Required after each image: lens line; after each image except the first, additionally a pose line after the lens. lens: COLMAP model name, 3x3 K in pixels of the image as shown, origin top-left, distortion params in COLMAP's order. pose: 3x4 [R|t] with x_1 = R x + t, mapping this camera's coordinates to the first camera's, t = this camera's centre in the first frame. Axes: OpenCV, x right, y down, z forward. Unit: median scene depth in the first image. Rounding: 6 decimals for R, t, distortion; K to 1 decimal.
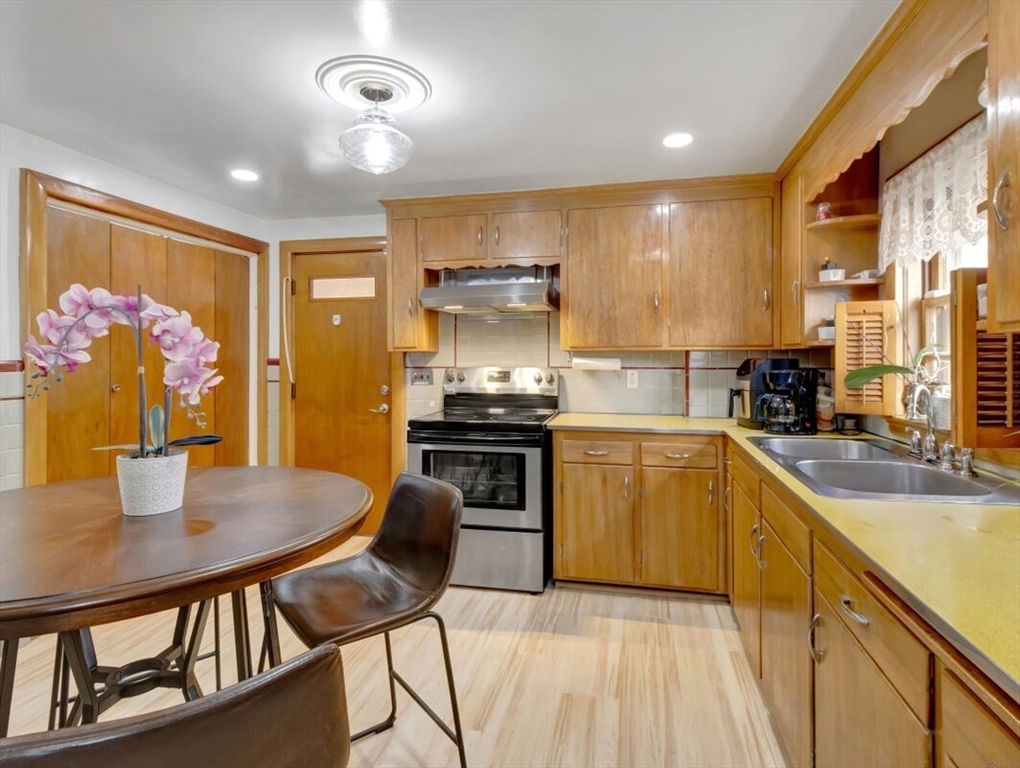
lens RADIAL K [[539.2, 0, 526.9], [0, 539.2, 361.3], [0, 0, 1]] dist [0.000822, 0.000114]
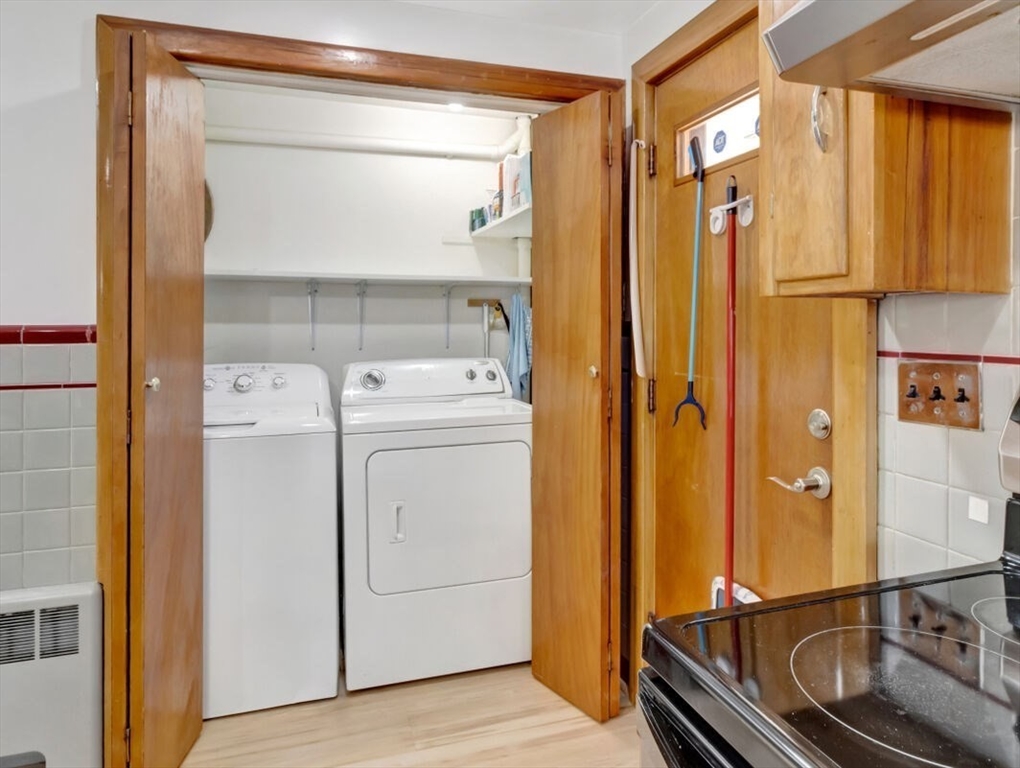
lens RADIAL K [[650.4, 0, 512.0], [0, 650.4, 325.4], [0, 0, 1]] dist [0.001399, 0.000370]
pose [[0.500564, 0.005236, -0.865684, -0.027544], [-0.002785, 0.999986, 0.004438, -0.003813], [0.865695, 0.000189, 0.500572, 0.666216]]
